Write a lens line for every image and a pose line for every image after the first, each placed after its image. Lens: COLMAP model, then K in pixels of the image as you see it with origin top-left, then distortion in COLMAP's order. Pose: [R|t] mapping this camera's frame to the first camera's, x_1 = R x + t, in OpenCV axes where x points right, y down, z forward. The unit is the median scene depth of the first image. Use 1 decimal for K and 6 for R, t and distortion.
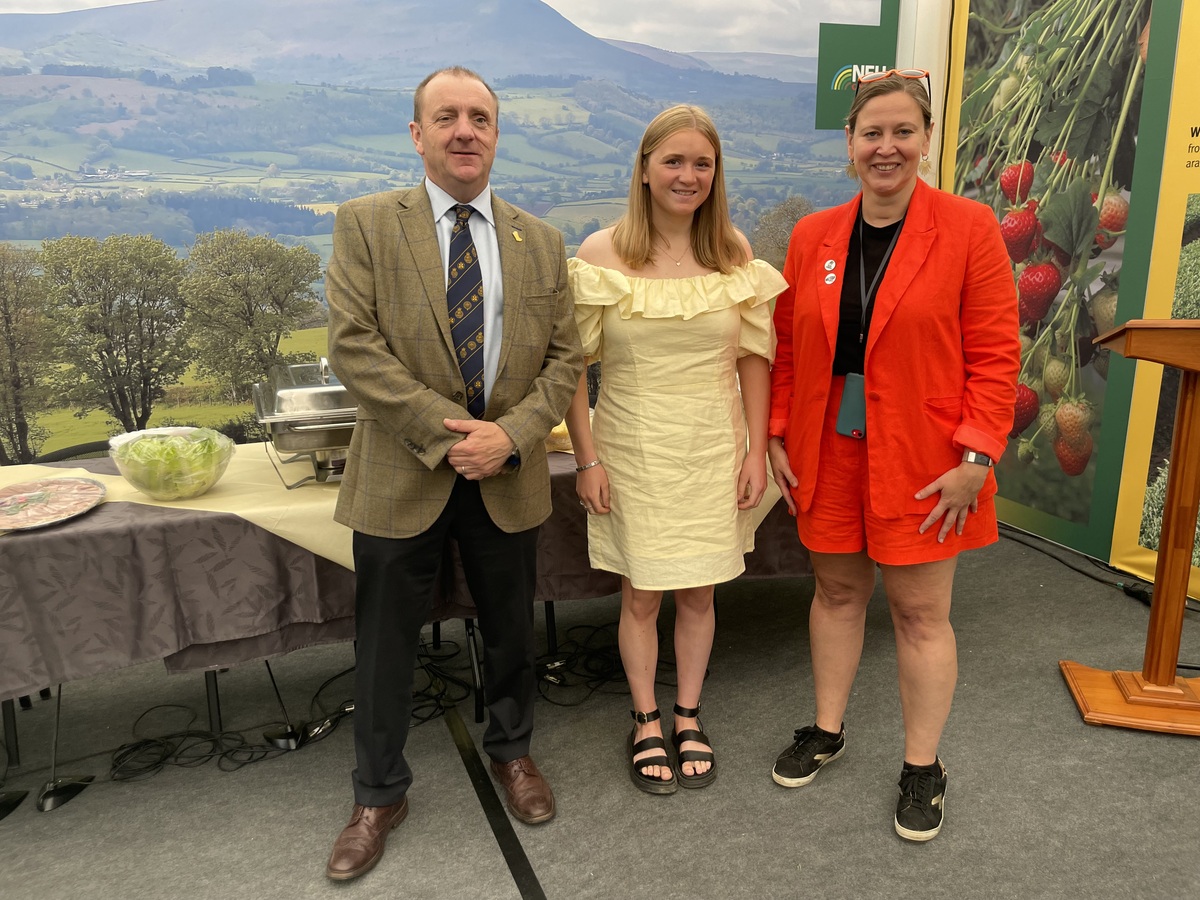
lens RADIAL K [[910.3, 0, 606.8], [0, 910.3, 445.8], [0, 0, 1]] dist [0.090548, -0.121719]
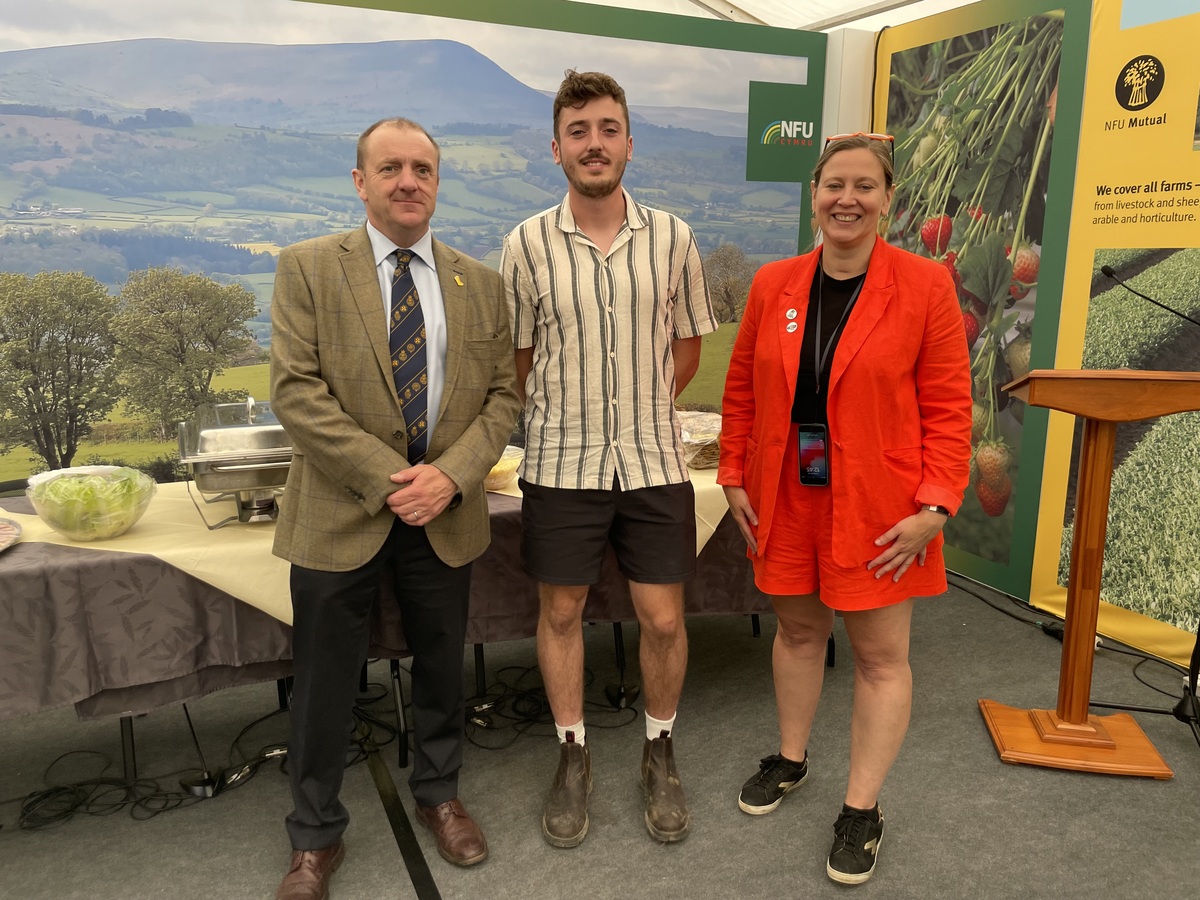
lens RADIAL K [[908.8, 0, 597.8], [0, 908.8, 434.9], [0, 0, 1]] dist [0.090421, -0.120668]
pose [[0.998888, 0.007712, 0.046514, 0.016292], [-0.005313, 0.998660, -0.051487, -0.003919], [-0.046848, 0.051183, 0.997590, -0.010059]]
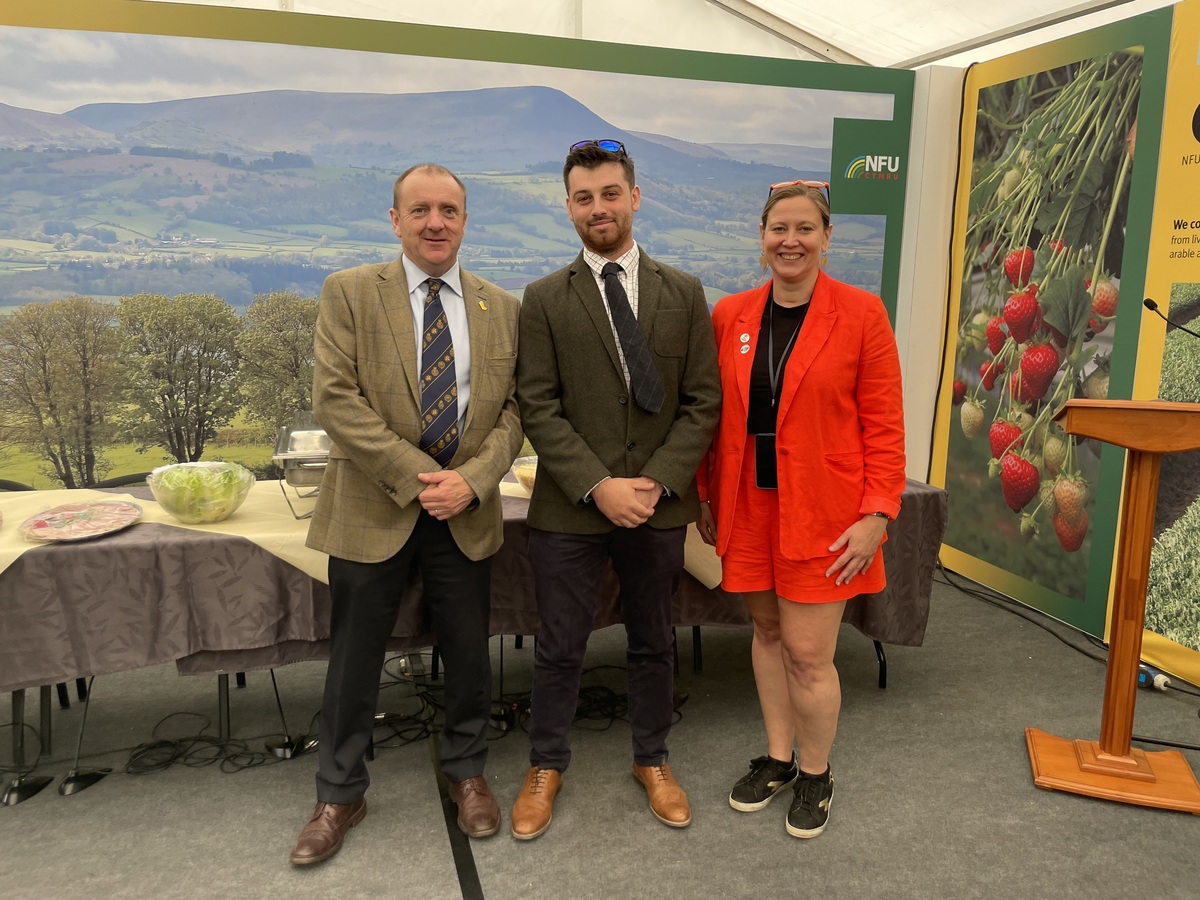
lens RADIAL K [[908.8, 0, 604.8], [0, 908.8, 438.0], [0, 0, 1]] dist [0.095365, -0.127072]
pose [[0.995703, 0.040760, -0.083156, 0.081512], [-0.047190, 0.995923, -0.076884, 0.011217], [0.079683, 0.080478, 0.993566, -0.068065]]
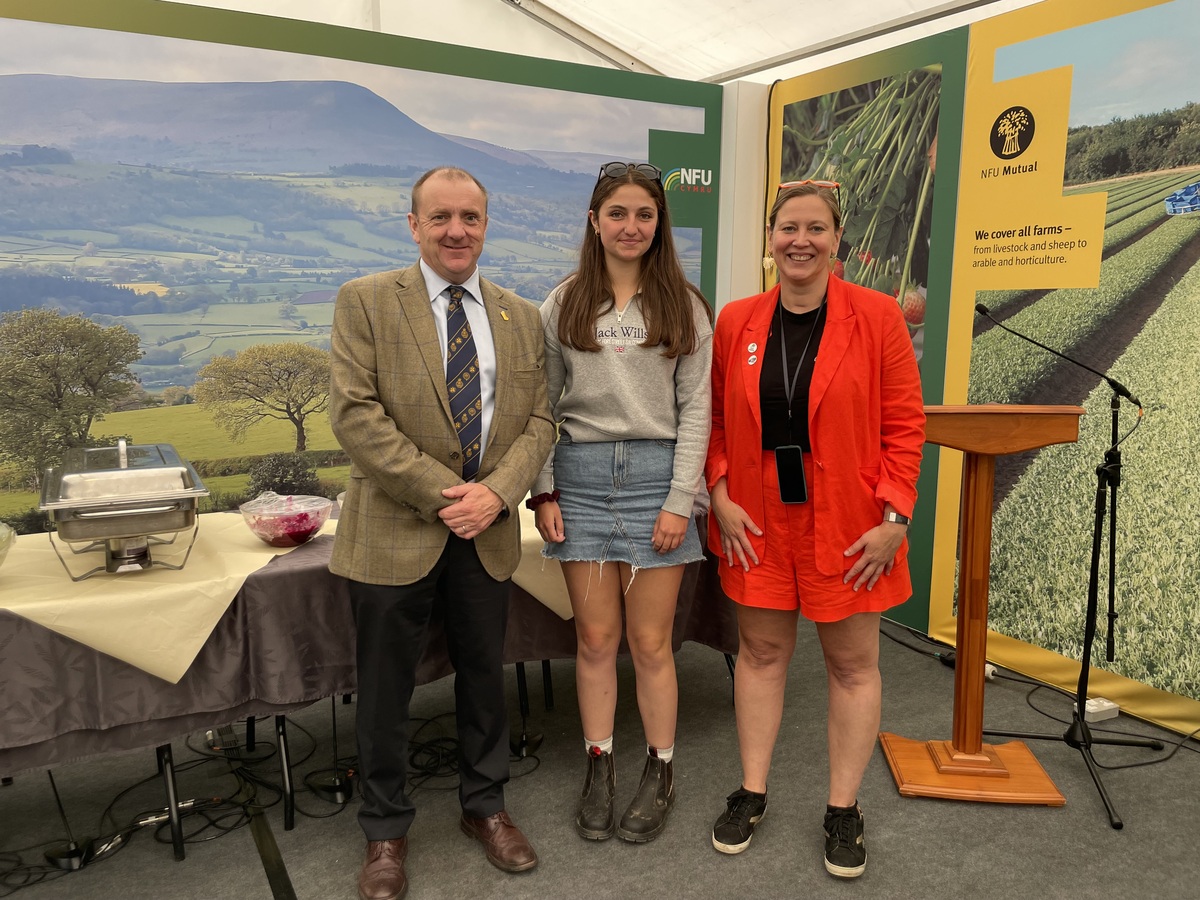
lens RADIAL K [[906.9, 0, 595.0], [0, 906.9, 439.0], [0, 0, 1]] dist [0.094725, -0.122326]
pose [[0.991857, -0.002529, 0.127328, 0.039118], [0.015038, 0.995134, -0.097377, 0.001799], [-0.126462, 0.098499, 0.987069, -0.002372]]
